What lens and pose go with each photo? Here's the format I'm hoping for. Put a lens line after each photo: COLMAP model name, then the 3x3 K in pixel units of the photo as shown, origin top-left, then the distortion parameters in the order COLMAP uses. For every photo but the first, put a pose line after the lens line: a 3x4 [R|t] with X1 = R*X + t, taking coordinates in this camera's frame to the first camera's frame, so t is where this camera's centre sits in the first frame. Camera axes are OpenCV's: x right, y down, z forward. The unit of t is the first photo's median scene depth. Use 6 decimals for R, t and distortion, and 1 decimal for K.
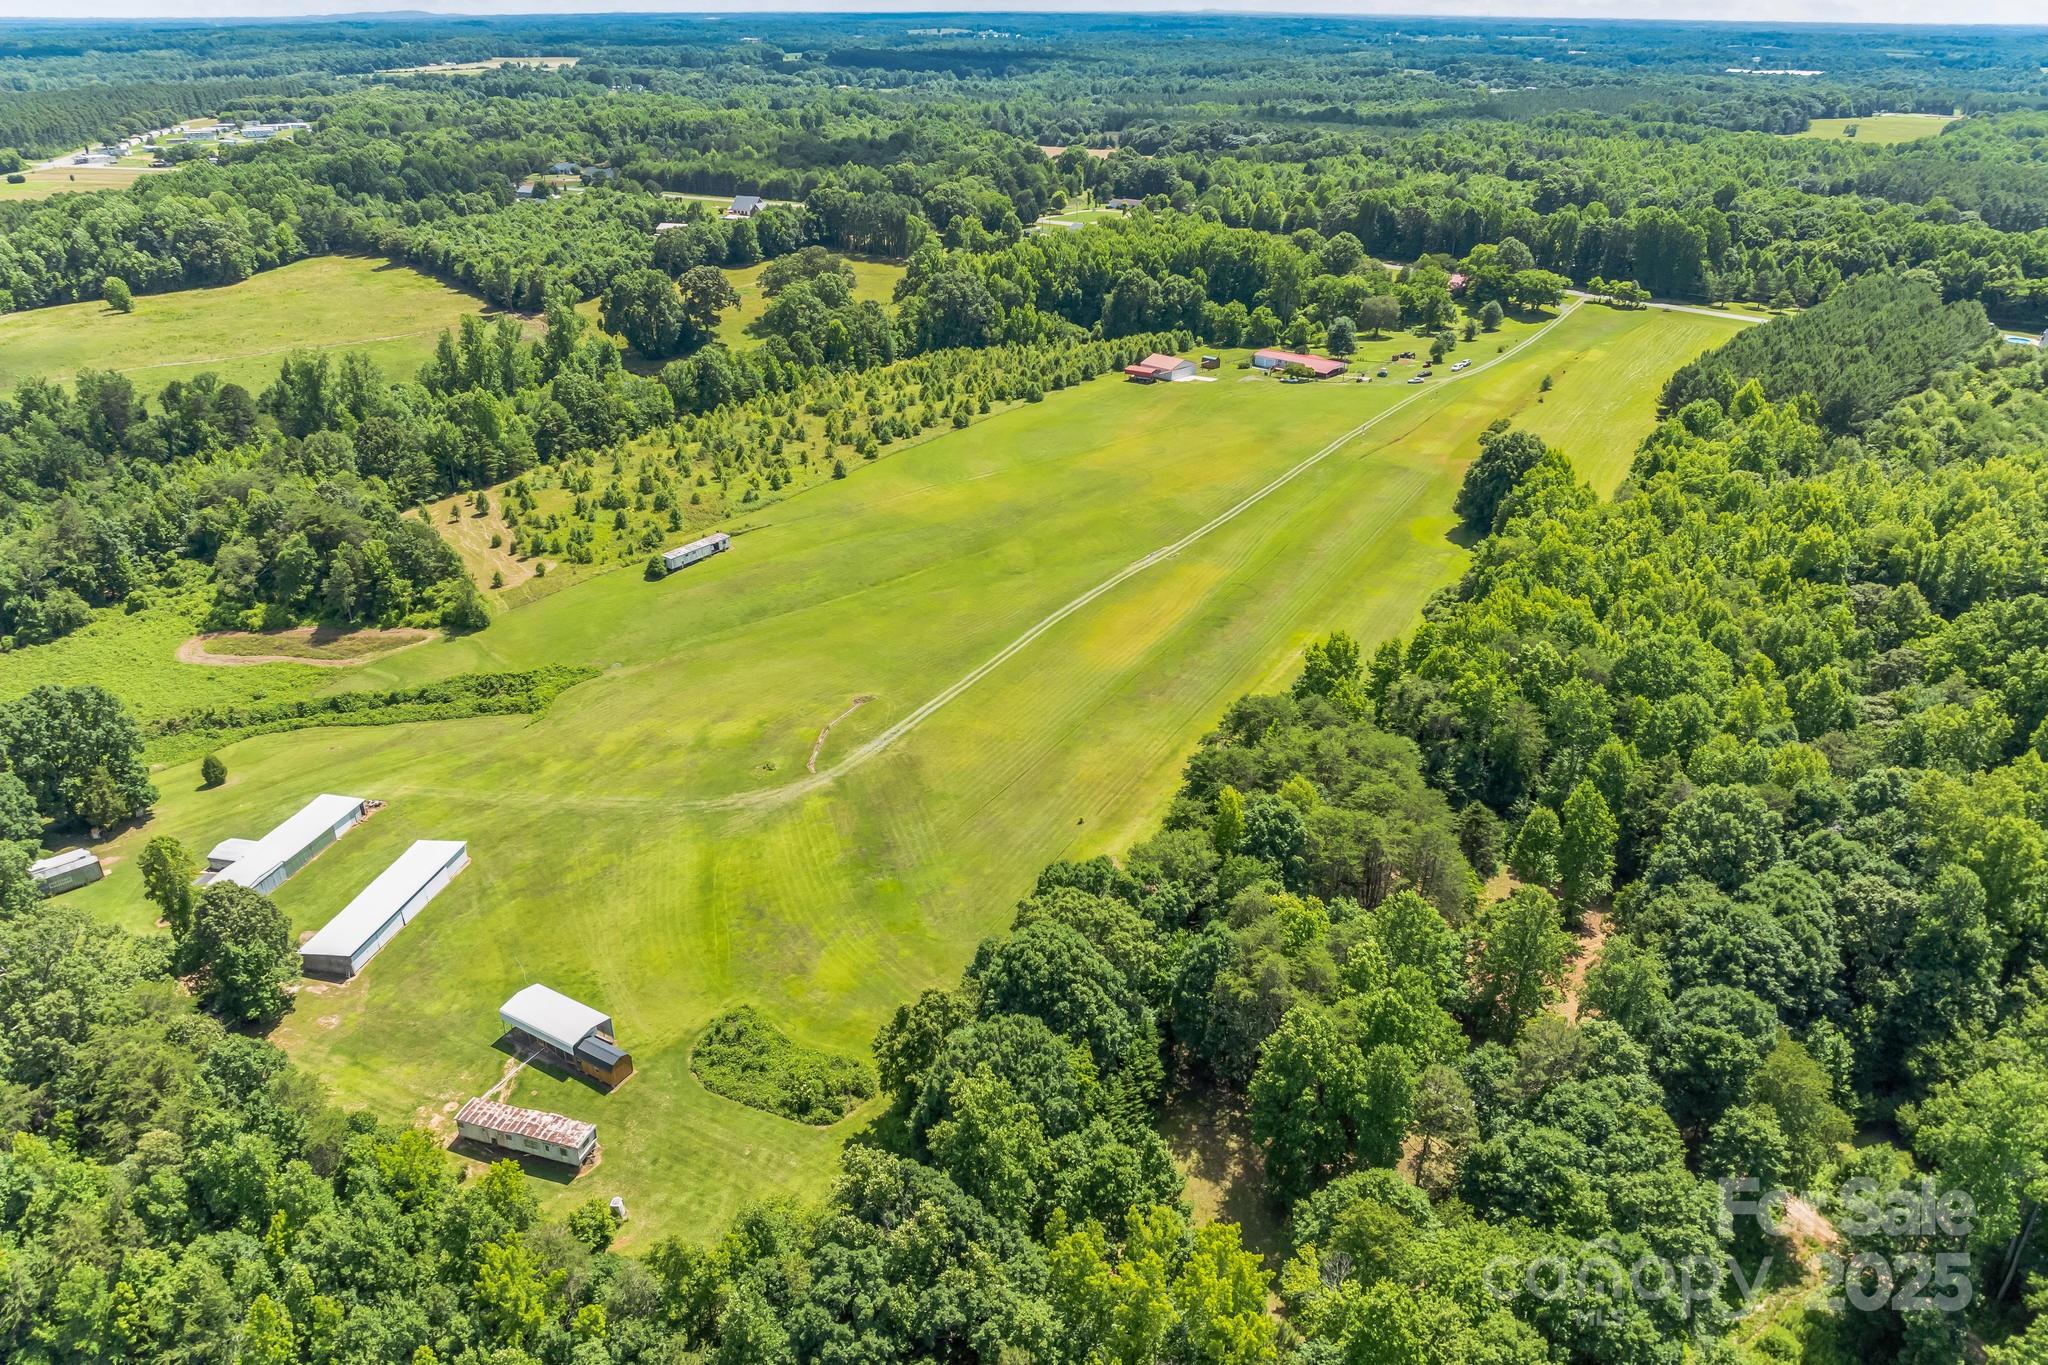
lens RADIAL K [[1446.2, 0, 1020.7], [0, 1446.2, 687.0], [0, 0, 1]] dist [-0.029318, -0.000943]
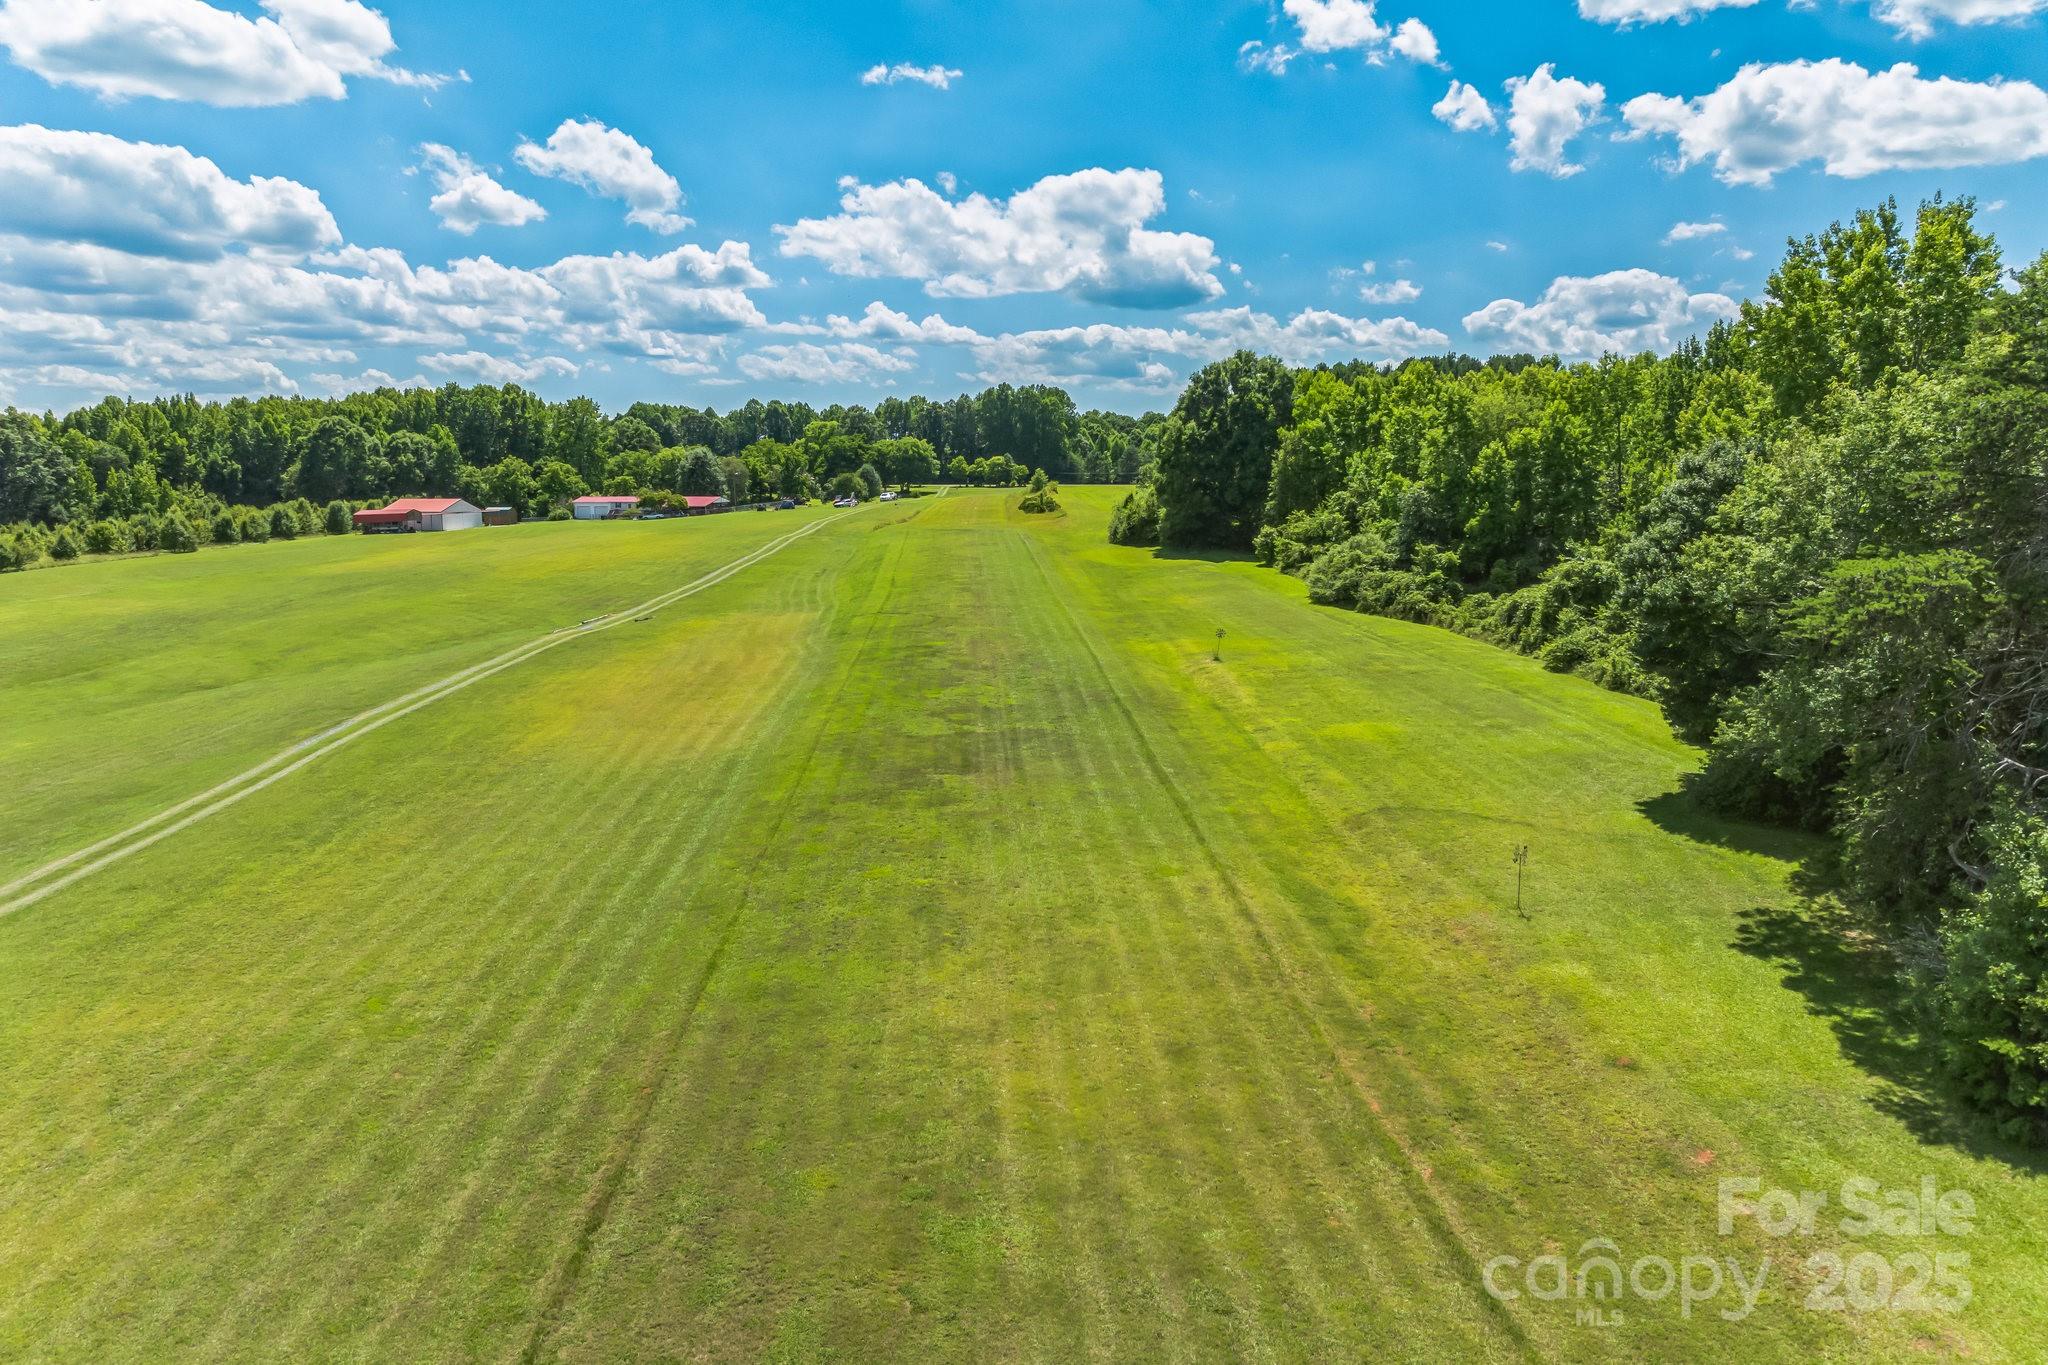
lens RADIAL K [[1446.2, 0, 1014.1], [0, 1446.2, 683.2], [0, 0, 1]] dist [-0.029318, -0.000943]
pose [[0.841257, -0.083463, 0.534153, -0.013705], [0.236818, 0.945069, -0.225303, 0.024659], [-0.486007, 0.316035, 0.814812, 0.401480]]
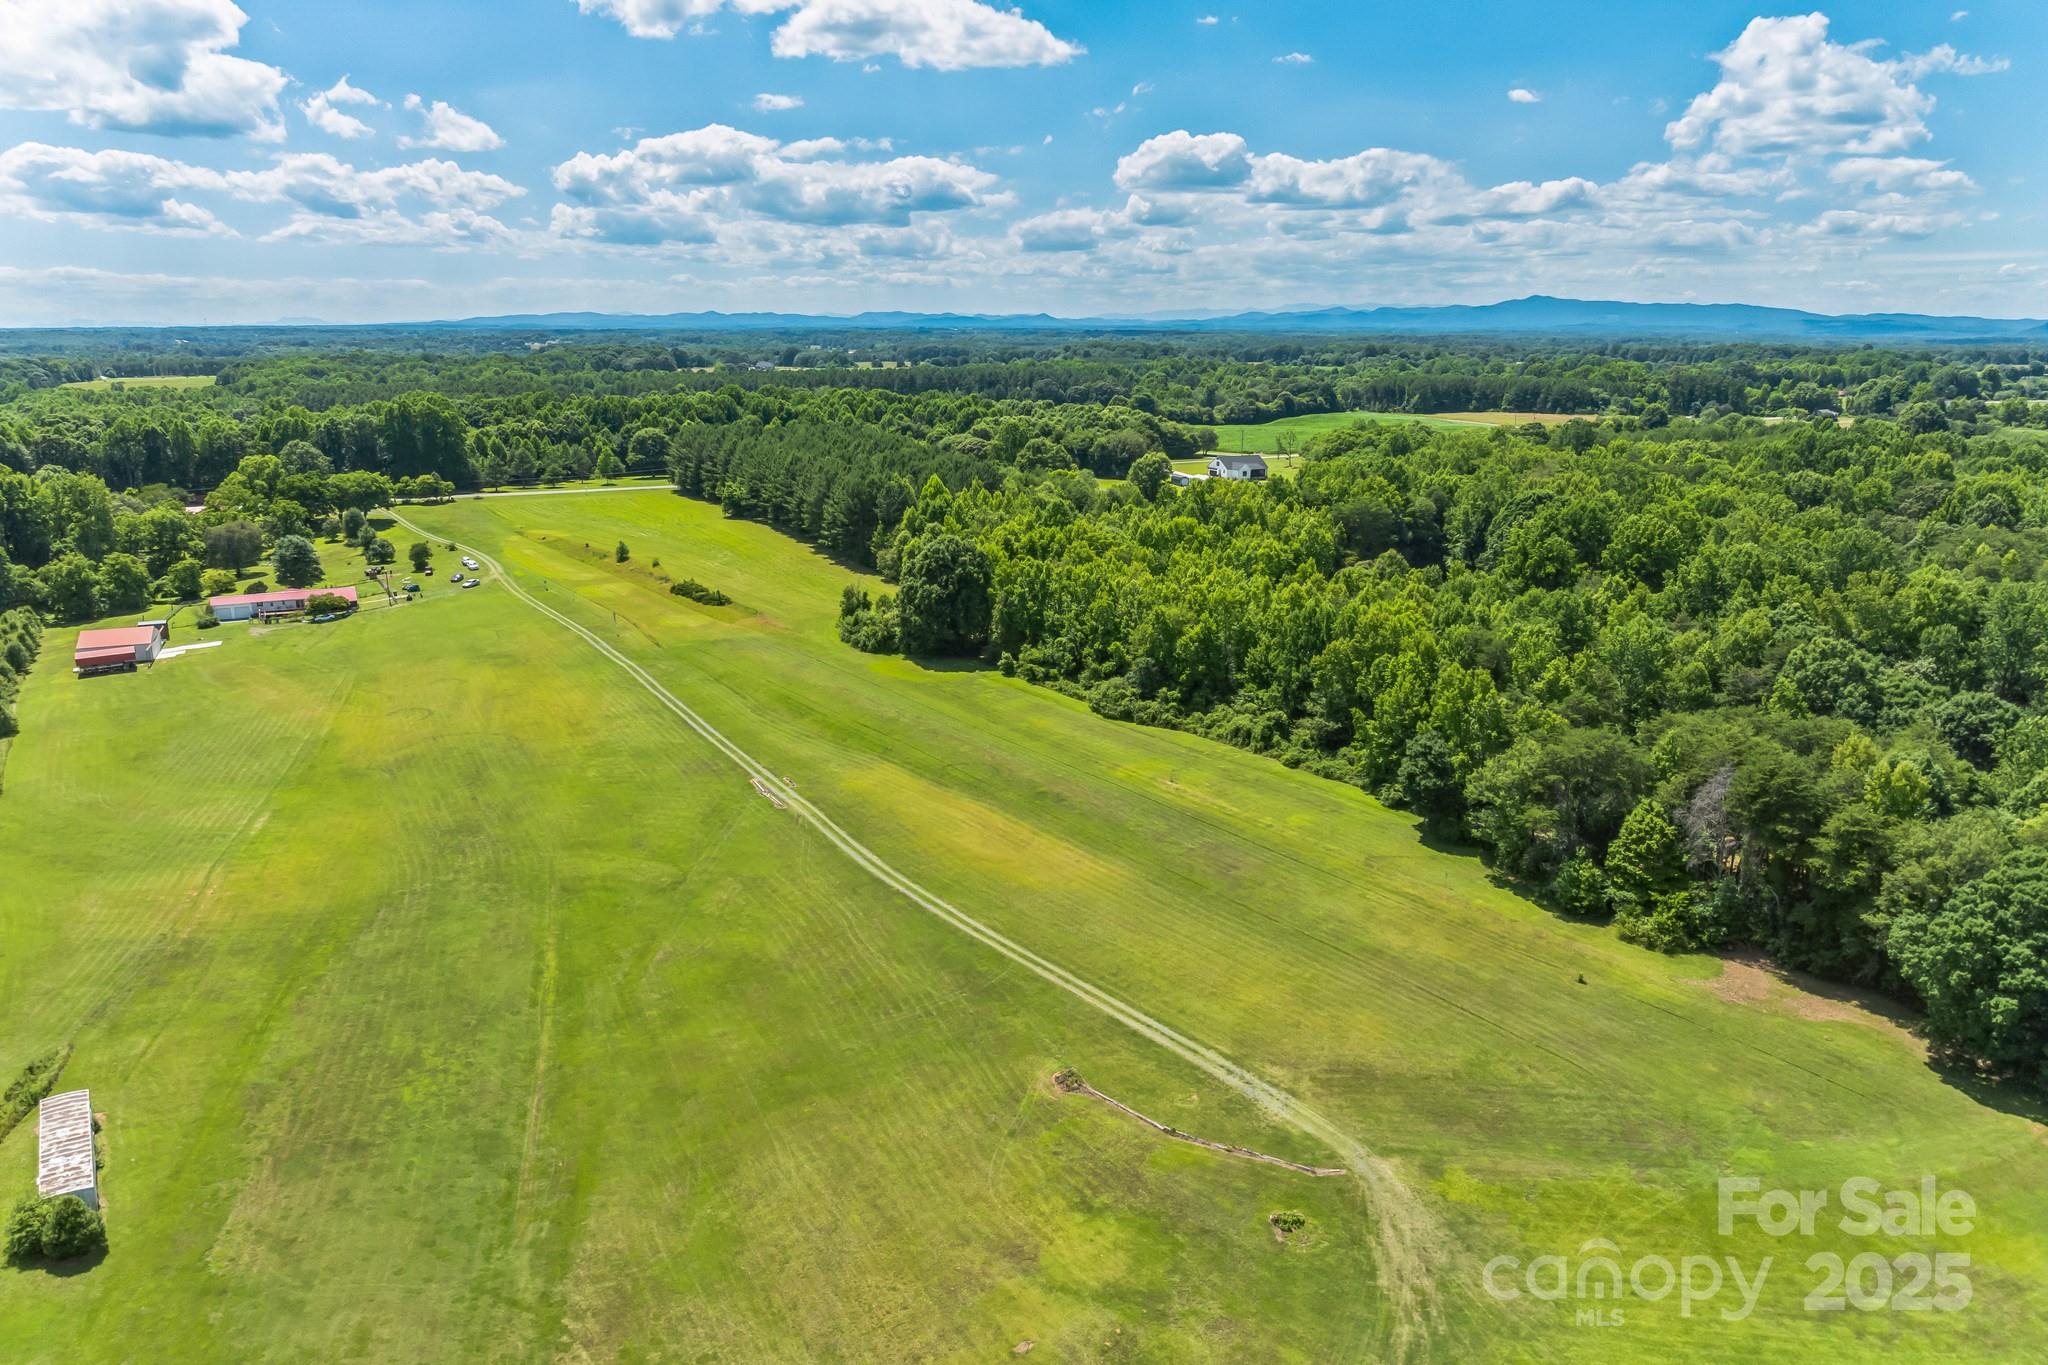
lens RADIAL K [[1446.2, 0, 1017.9], [0, 1446.2, 680.0], [0, 0, 1]] dist [-0.029318, -0.000943]
pose [[0.367334, -0.228118, 0.901681, -0.288624], [0.399615, 0.914123, 0.068467, -0.087559], [-0.839865, 0.335175, 0.426948, 0.382400]]
